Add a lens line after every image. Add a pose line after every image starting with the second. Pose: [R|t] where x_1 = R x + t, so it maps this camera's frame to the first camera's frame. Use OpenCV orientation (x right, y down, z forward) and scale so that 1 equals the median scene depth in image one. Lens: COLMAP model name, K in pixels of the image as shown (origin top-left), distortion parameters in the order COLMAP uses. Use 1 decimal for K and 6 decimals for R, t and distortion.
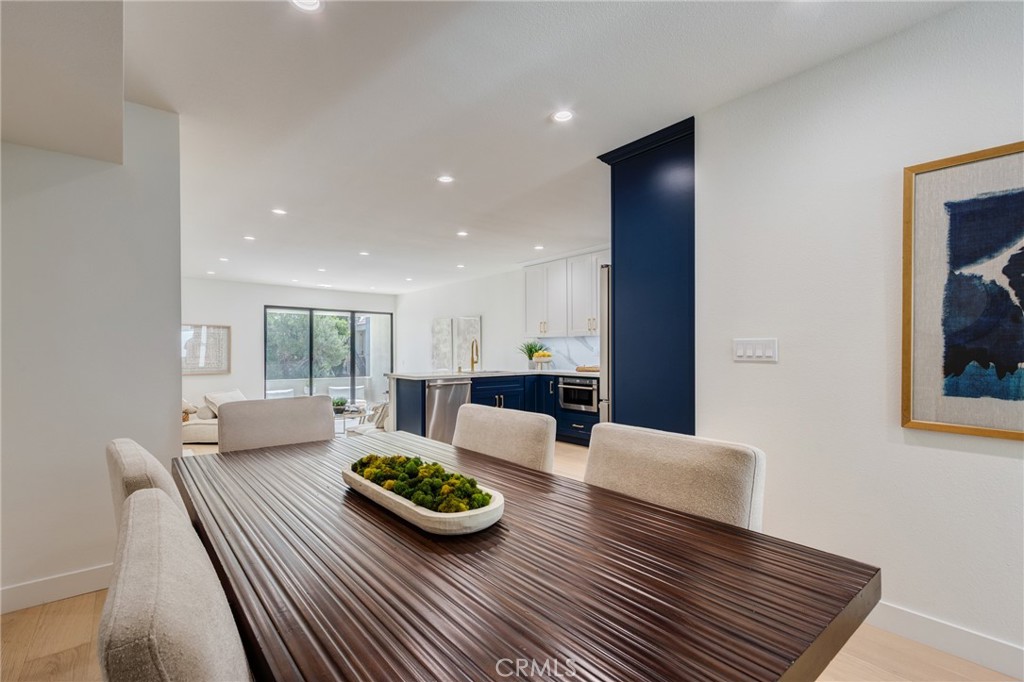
lens RADIAL K [[466.5, 0, 498.1], [0, 466.5, 348.2], [0, 0, 1]] dist [0.006327, -0.001495]
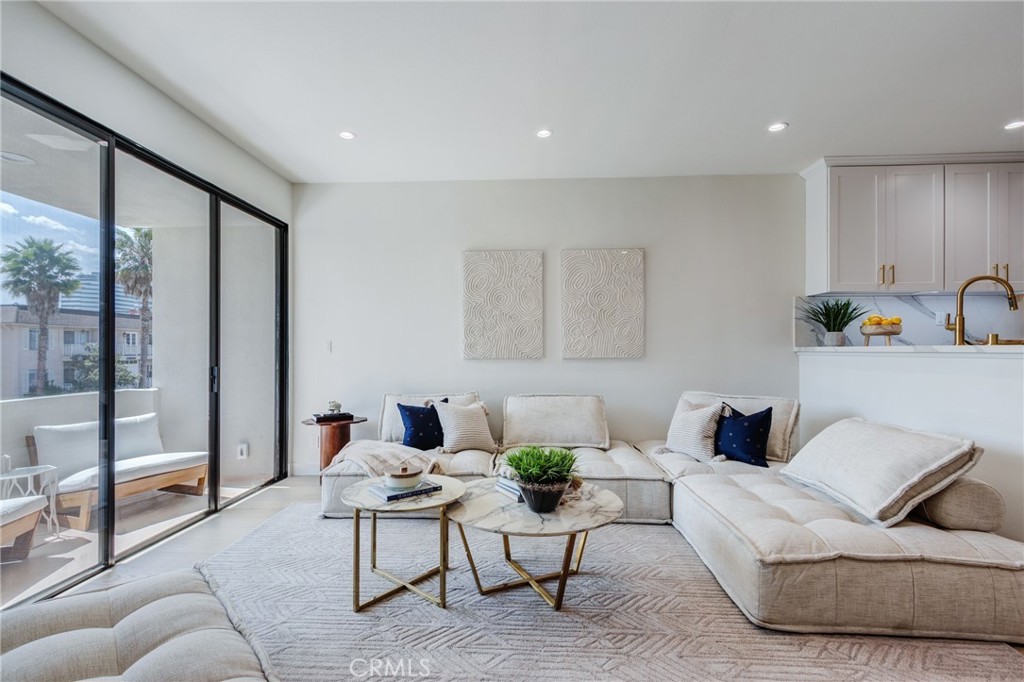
lens RADIAL K [[466.5, 0, 498.1], [0, 466.5, 348.2], [0, 0, 1]] dist [0.006327, -0.001495]
pose [[0.670201, 0.006380, 0.742152, -0.728418], [-0.005115, 0.999979, -0.003976, 0.057081], [-0.742162, -0.001131, 0.670220, 1.059518]]
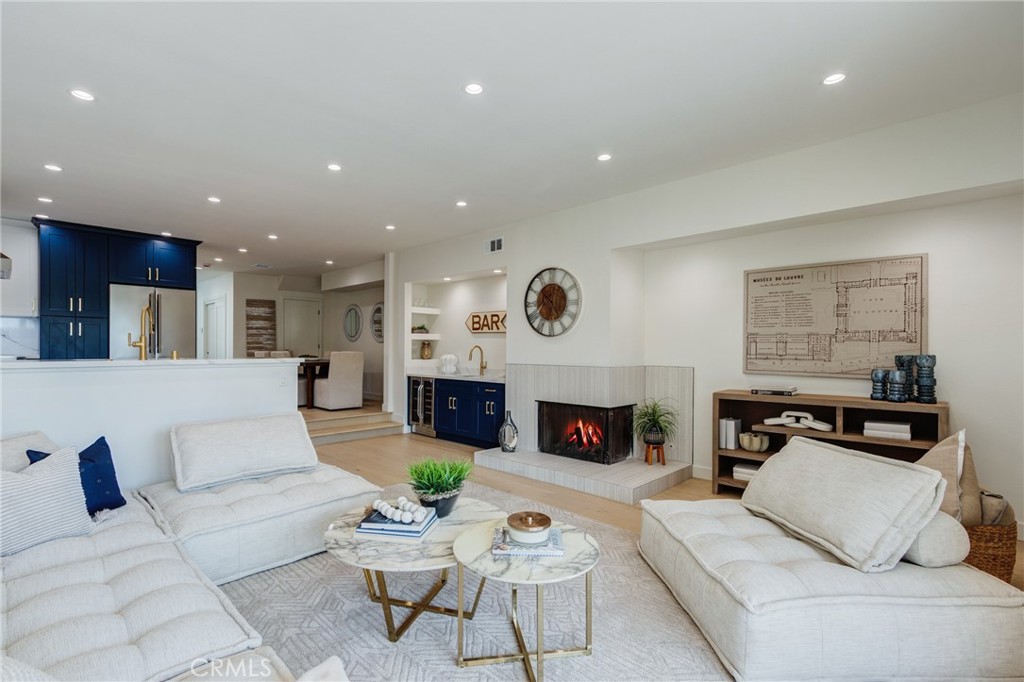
lens RADIAL K [[466.5, 0, 498.1], [0, 466.5, 348.2], [0, 0, 1]] dist [0.006327, -0.001495]
pose [[-0.992707, 0.001148, -0.120548, -0.438775], [0.001282, 0.999999, -0.001033, 0.036388], [0.120546, -0.001180, -0.992707, 1.686120]]
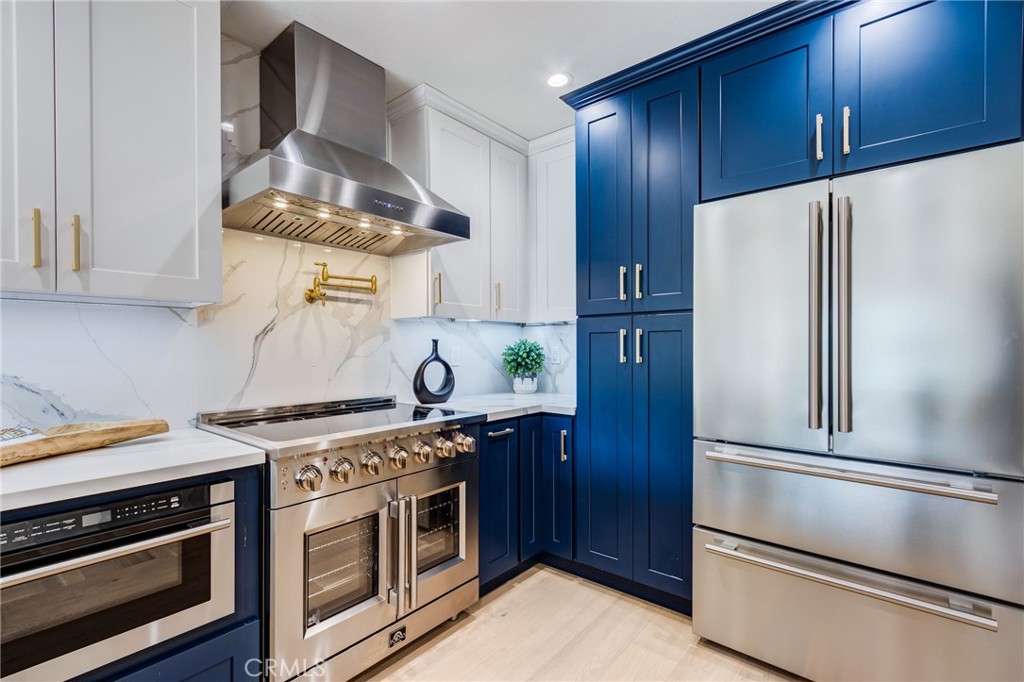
lens RADIAL K [[466.5, 0, 498.1], [0, 466.5, 348.2], [0, 0, 1]] dist [0.006327, -0.001495]
pose [[-0.180129, 0.002146, 0.983641, -0.049522], [0.000378, 0.999998, -0.002112, -0.001043], [-0.983643, -0.000008, -0.180130, 0.822709]]
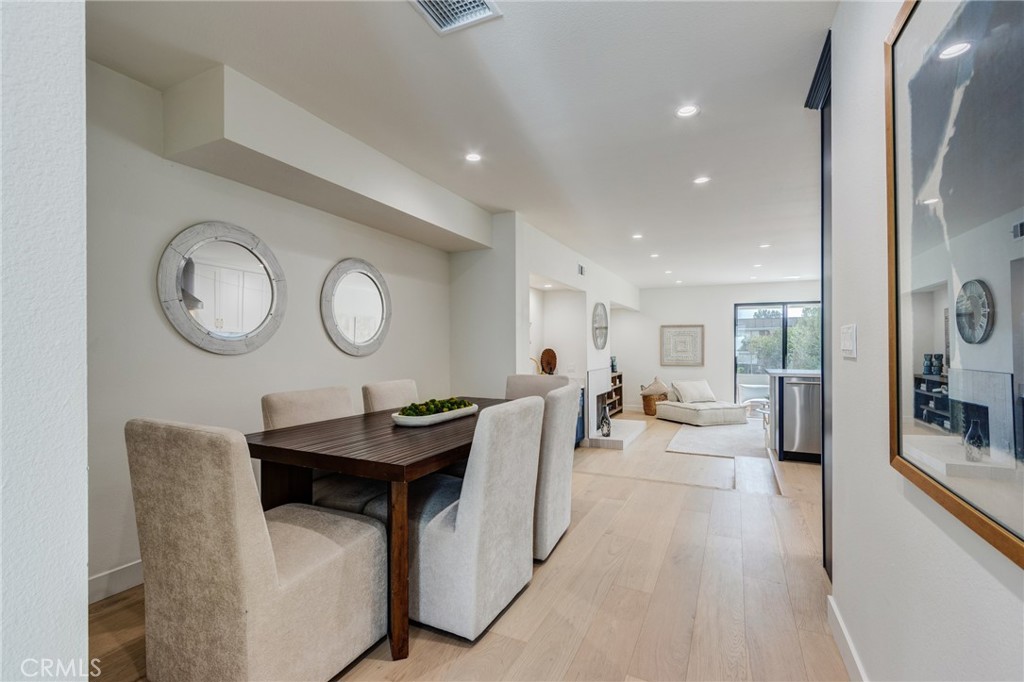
lens RADIAL K [[466.5, 0, 498.1], [0, 466.5, 348.2], [0, 0, 1]] dist [0.006327, -0.001495]
pose [[0.412880, 0.002371, -0.910782, 0.382449], [0.004719, 0.999978, 0.004743, 0.003407], [0.910773, -0.006256, 0.412860, 0.095339]]
